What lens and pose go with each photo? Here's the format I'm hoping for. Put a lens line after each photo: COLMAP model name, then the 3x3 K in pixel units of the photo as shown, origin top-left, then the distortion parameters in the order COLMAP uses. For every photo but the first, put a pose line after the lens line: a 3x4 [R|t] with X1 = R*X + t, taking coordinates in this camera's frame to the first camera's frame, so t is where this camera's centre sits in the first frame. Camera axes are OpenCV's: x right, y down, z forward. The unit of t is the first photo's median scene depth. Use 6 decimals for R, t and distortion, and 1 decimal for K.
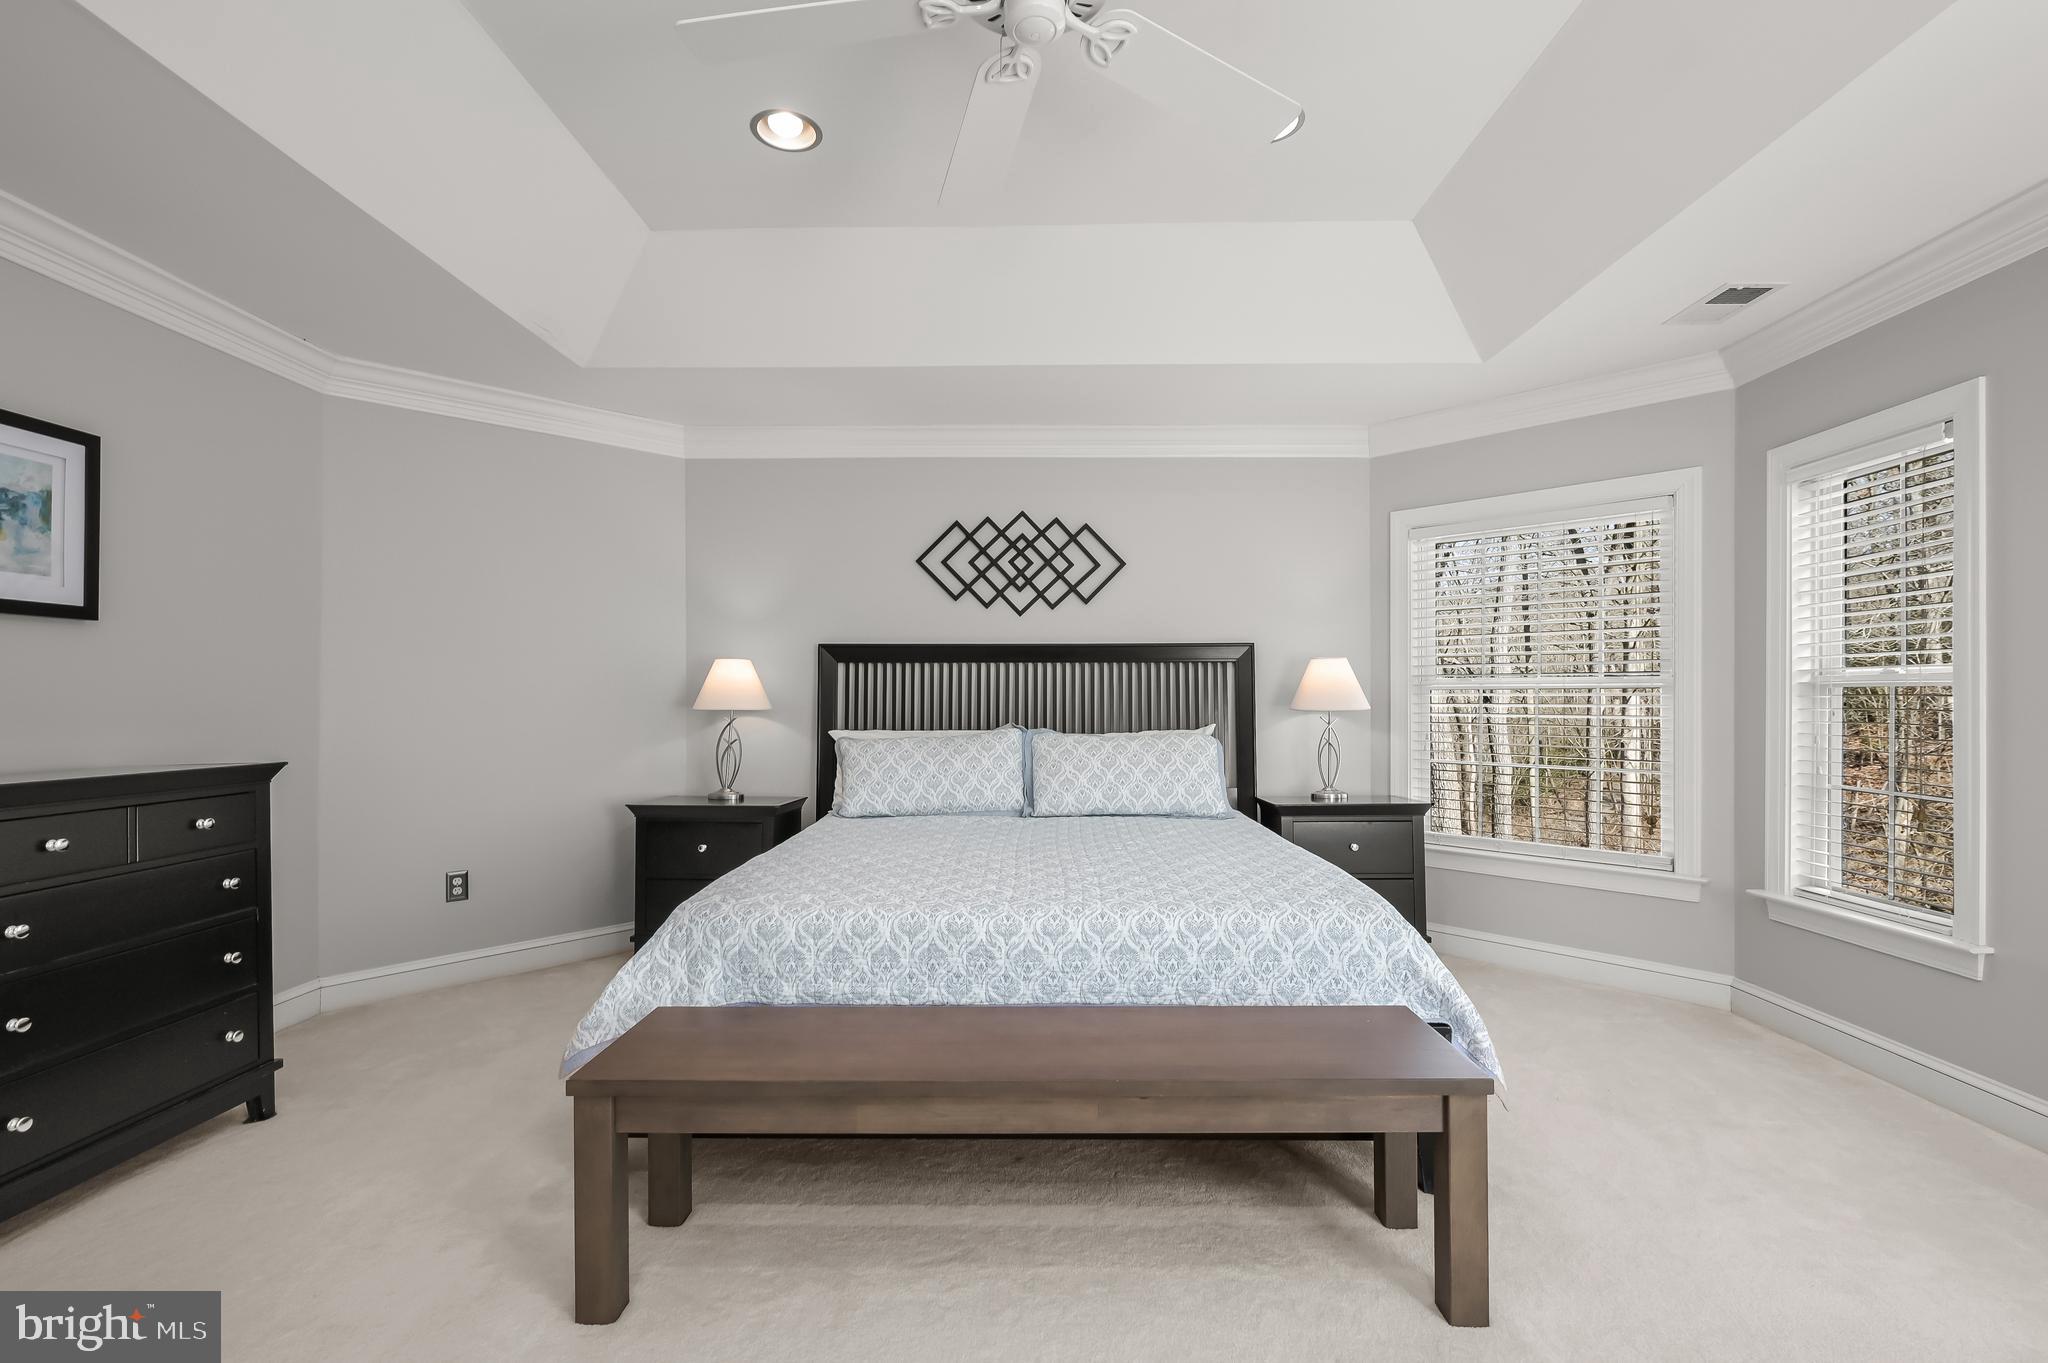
lens RADIAL K [[937.5, 0, 1025.9], [0, 937.5, 695.9], [0, 0, 1]] dist [0.001682, -0.002964]
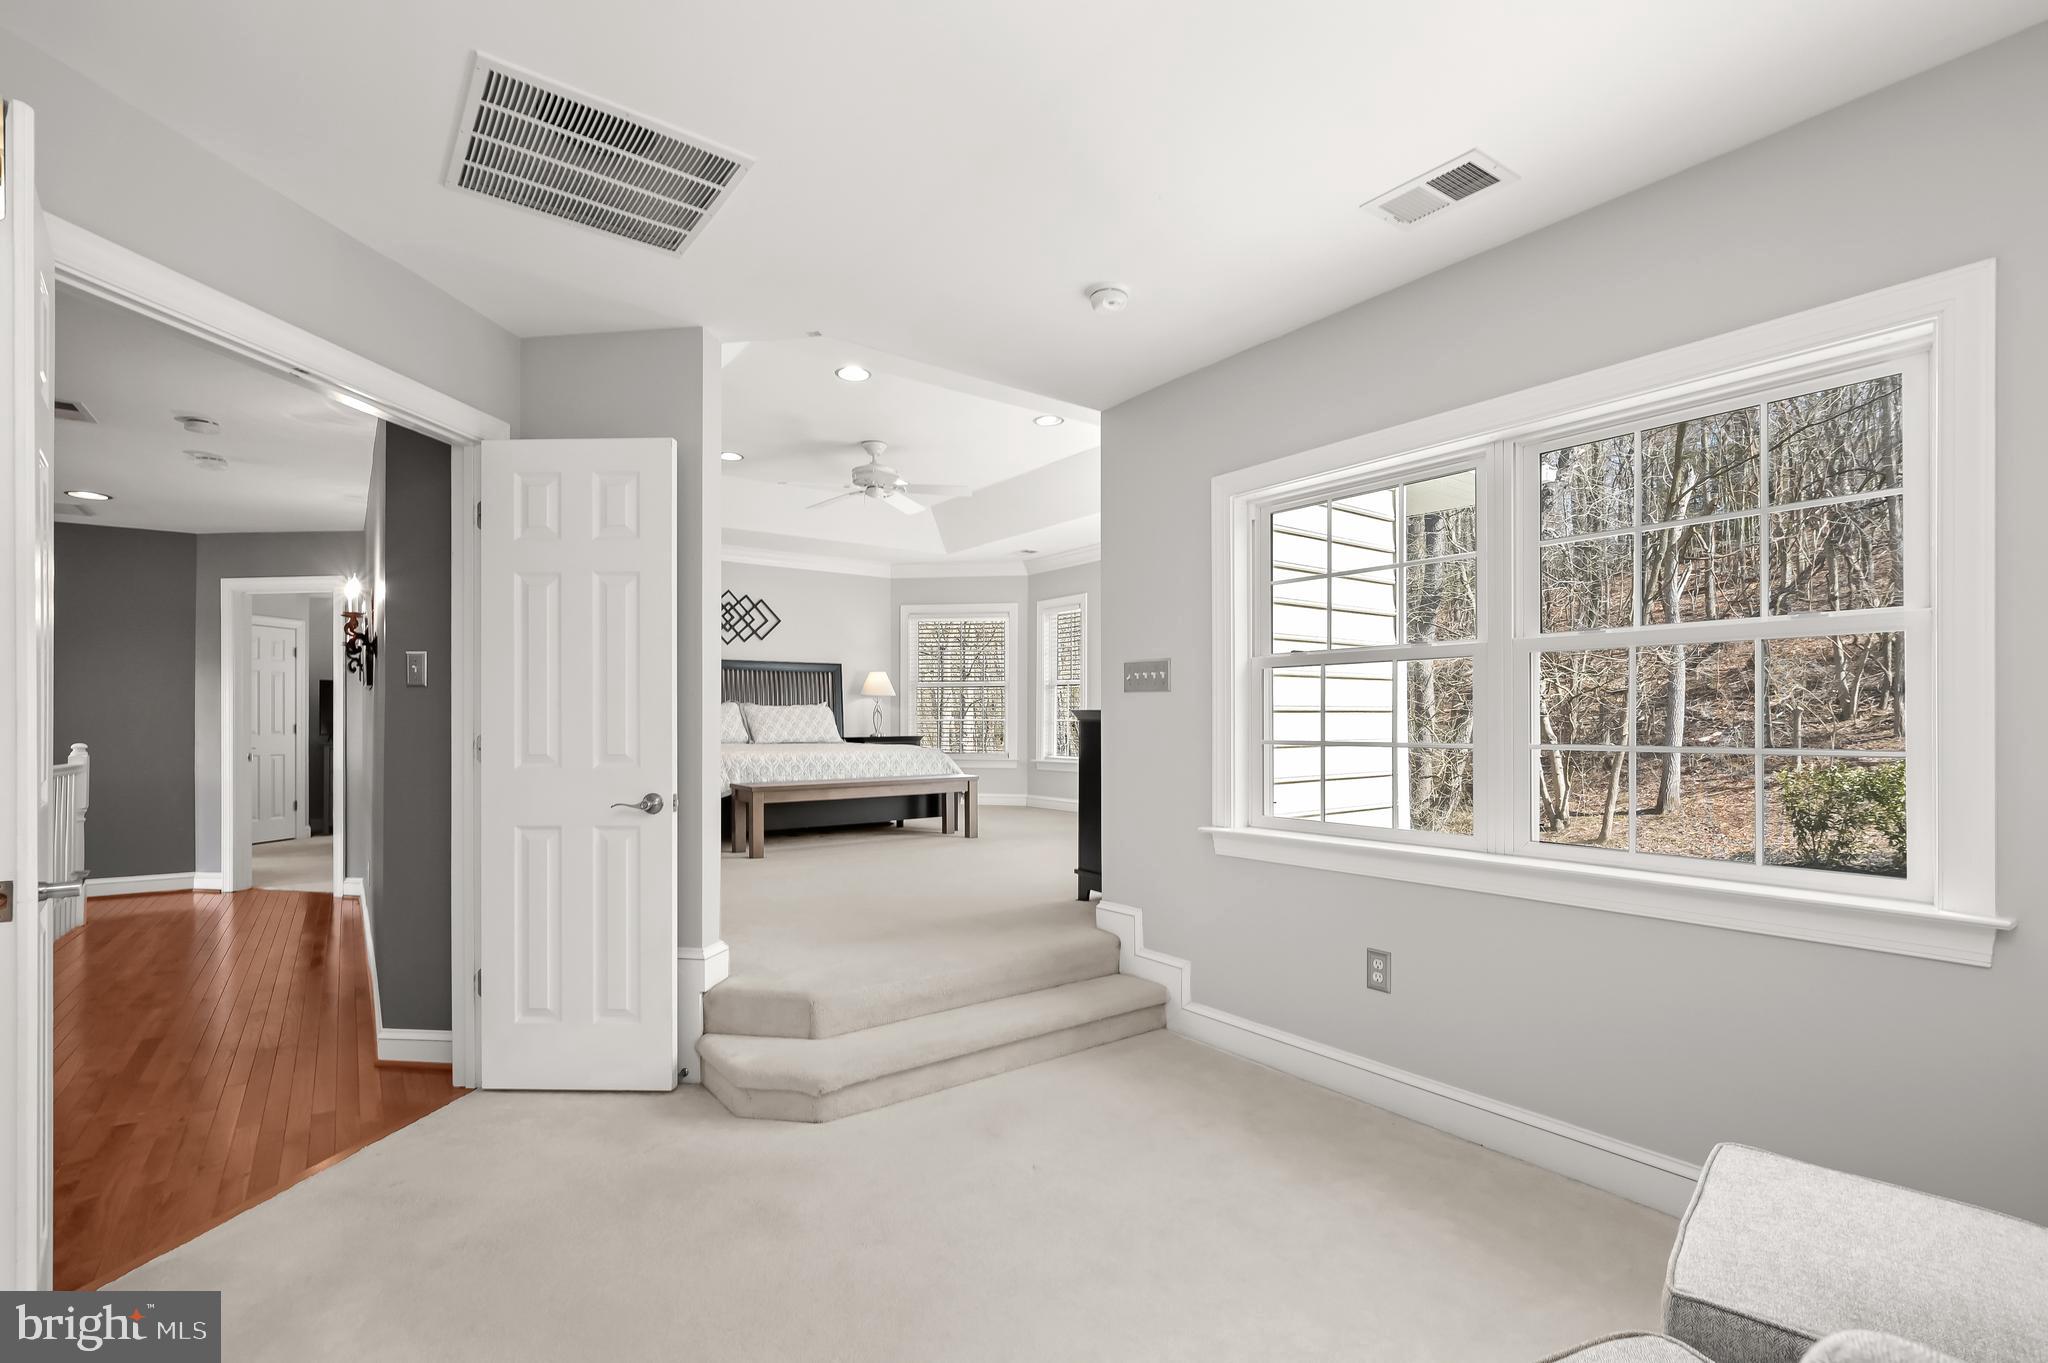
lens RADIAL K [[937.5, 0, 1030.6], [0, 937.5, 691.7], [0, 0, 1]] dist [0.001682, -0.002964]
pose [[0.797469, 0.015091, 0.603171, -0.660818], [-0.001210, 0.999725, -0.023413, 0.053282], [-0.603358, 0.017941, 0.797268, -0.883696]]
